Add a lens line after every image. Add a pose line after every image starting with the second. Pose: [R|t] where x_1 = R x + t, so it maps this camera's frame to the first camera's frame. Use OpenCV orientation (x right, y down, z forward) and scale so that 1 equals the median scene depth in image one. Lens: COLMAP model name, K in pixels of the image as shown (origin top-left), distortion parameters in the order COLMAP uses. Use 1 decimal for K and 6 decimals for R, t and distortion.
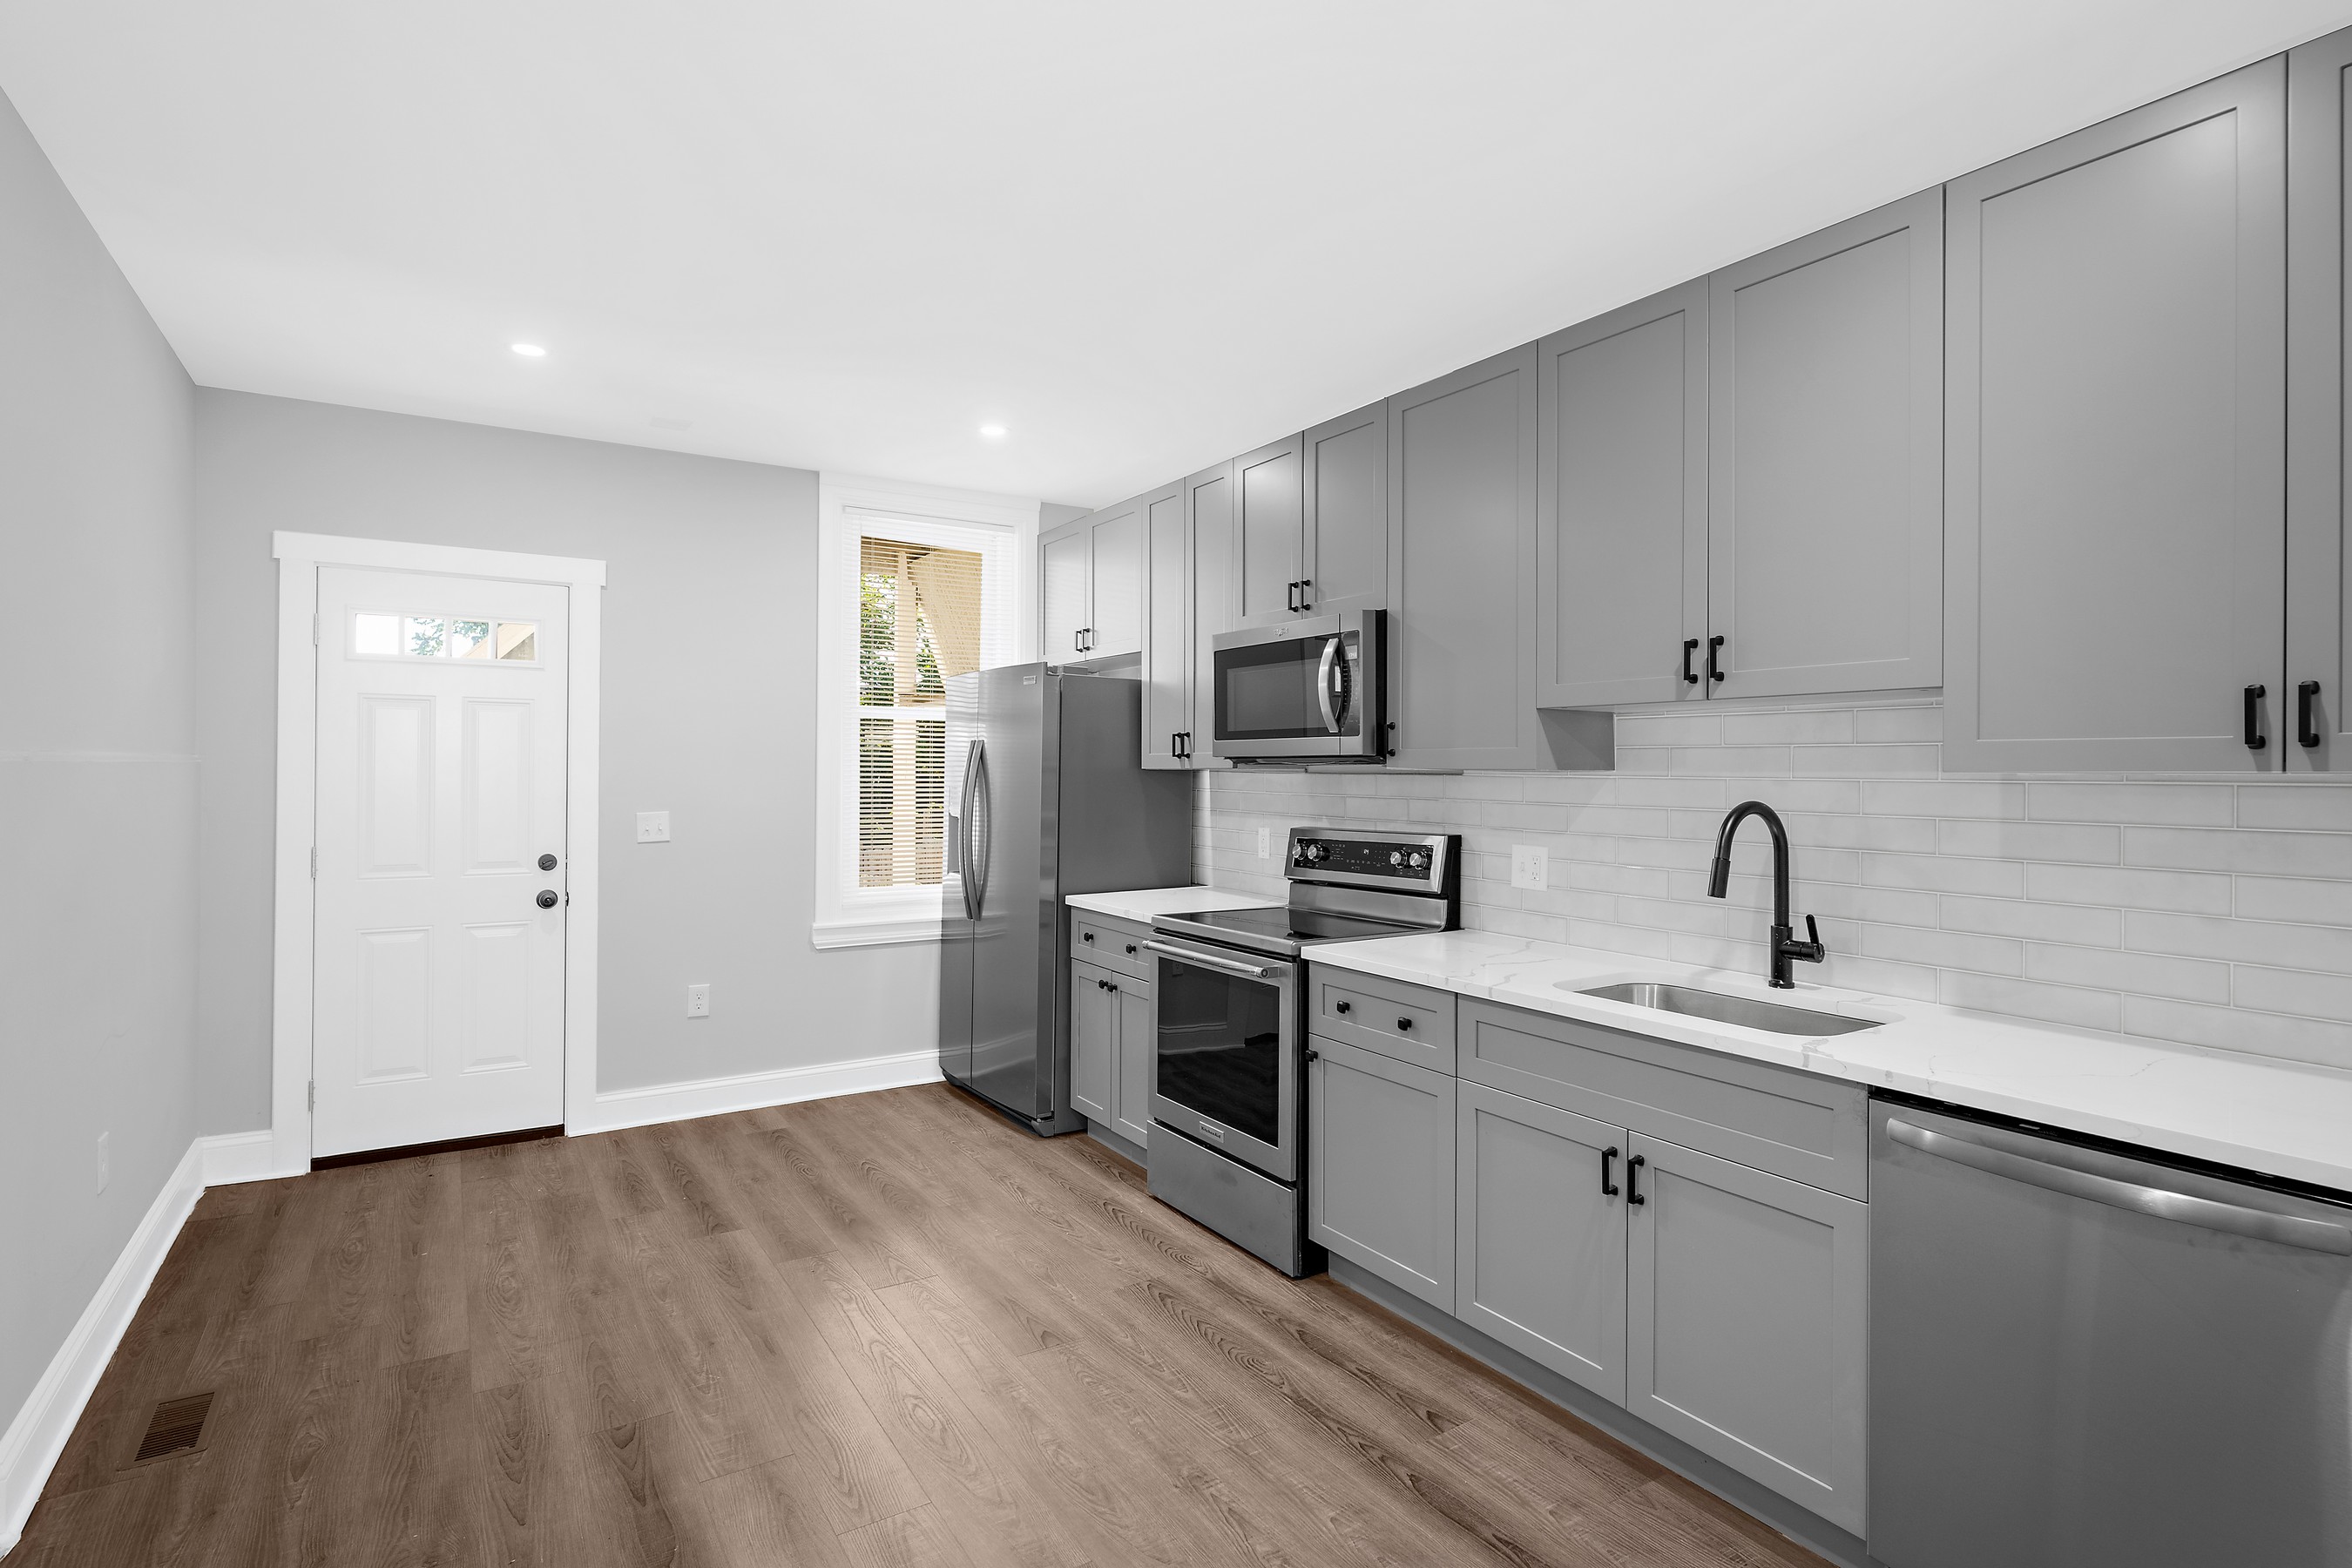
lens RADIAL K [[1151.1, 0, 1165.4], [0, 1151.1, 774.5], [0, 0, 1]] dist [0.000018, 0.000381]
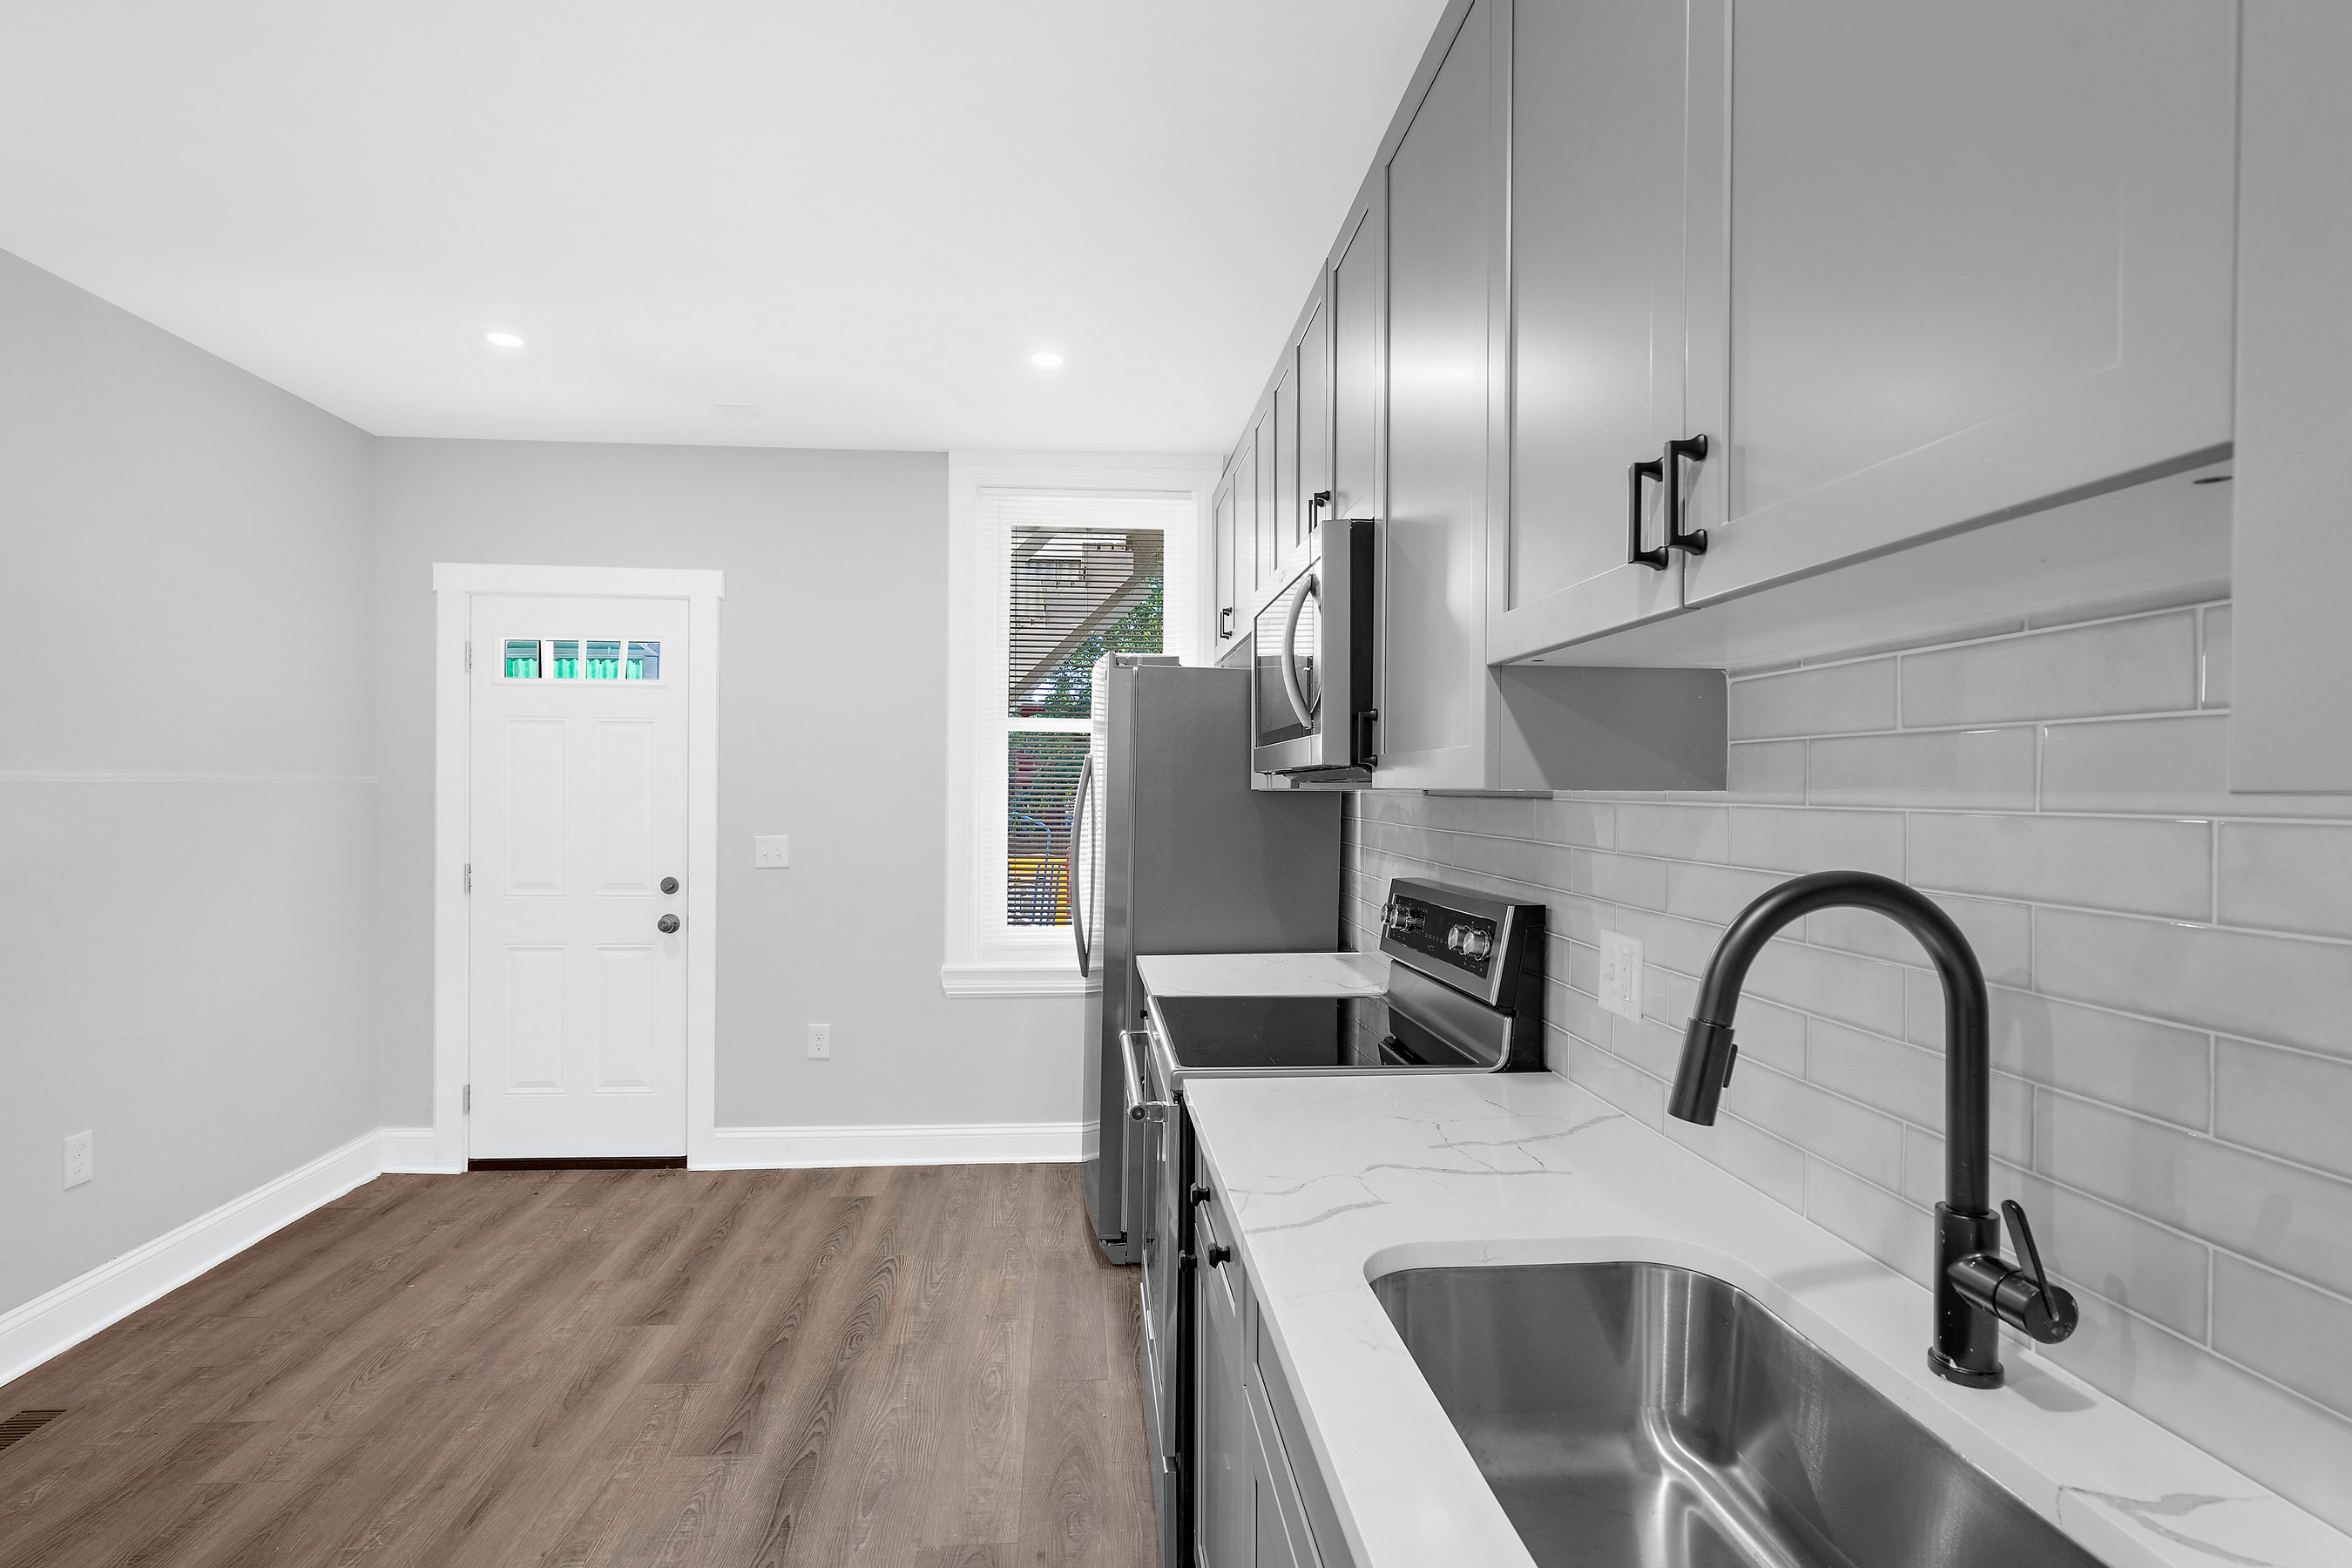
lens RADIAL K [[1145.3, 0, 1175.3], [0, 1145.3, 804.5], [0, 0, 1]] dist [-0.002553, 0.000181]
pose [[0.890226, 0.007280, -0.455461, 0.356242], [-0.005940, 0.999973, 0.004374, 0.001159], [0.455481, -0.001189, 0.890245, 0.418786]]
